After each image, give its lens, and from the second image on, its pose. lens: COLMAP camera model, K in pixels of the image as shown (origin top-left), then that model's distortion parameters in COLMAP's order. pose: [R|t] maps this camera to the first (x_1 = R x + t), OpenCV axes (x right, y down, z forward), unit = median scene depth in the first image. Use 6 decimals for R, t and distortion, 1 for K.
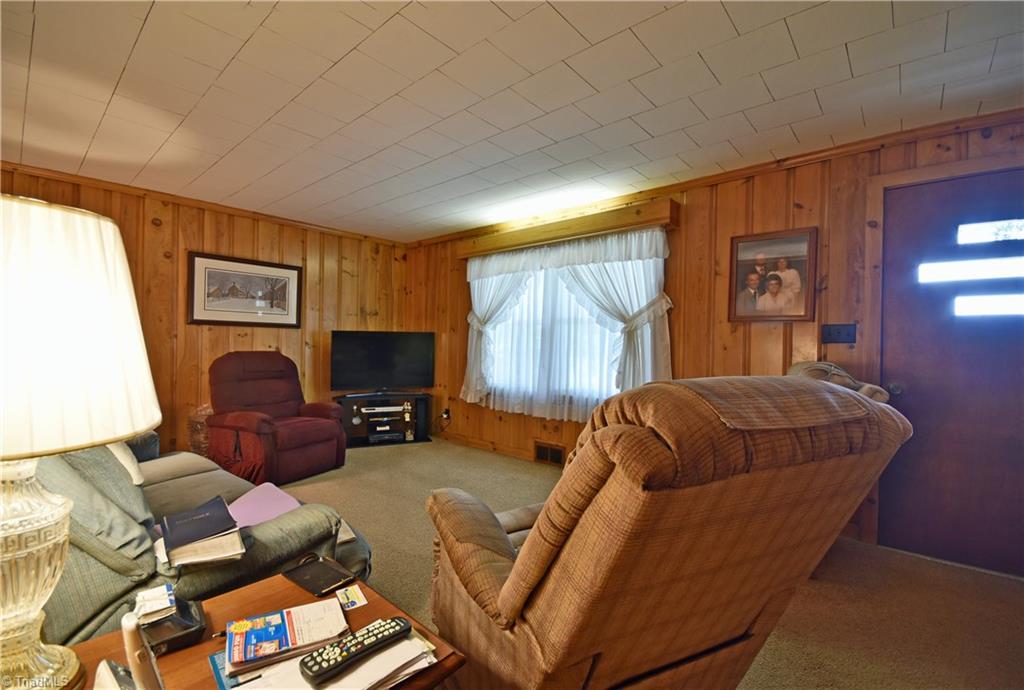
lens RADIAL K [[442.0, 0, 516.6], [0, 442.0, 349.6], [0, 0, 1]] dist [-0.019464, -0.000799]
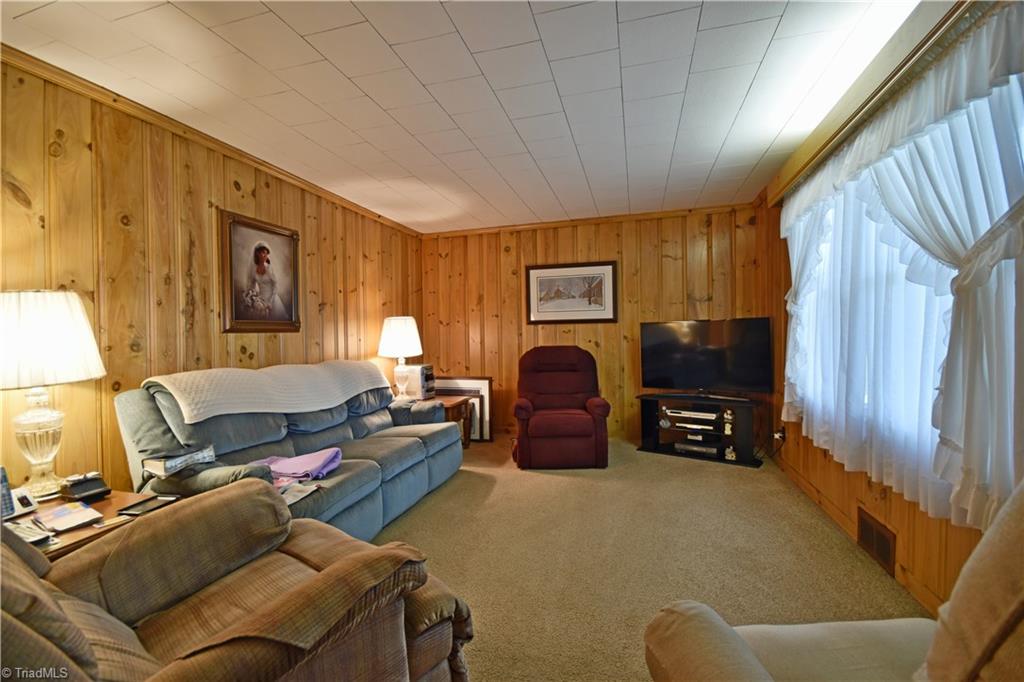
lens RADIAL K [[457.4, 0, 514.3], [0, 457.4, 340.0], [0, 0, 1]] dist [-0.020969, -0.000801]
pose [[0.403133, -0.020540, -0.914911, 0.379932], [0.014108, 0.999769, -0.016229, 0.005877], [0.915033, -0.006365, 0.403330, 0.387160]]
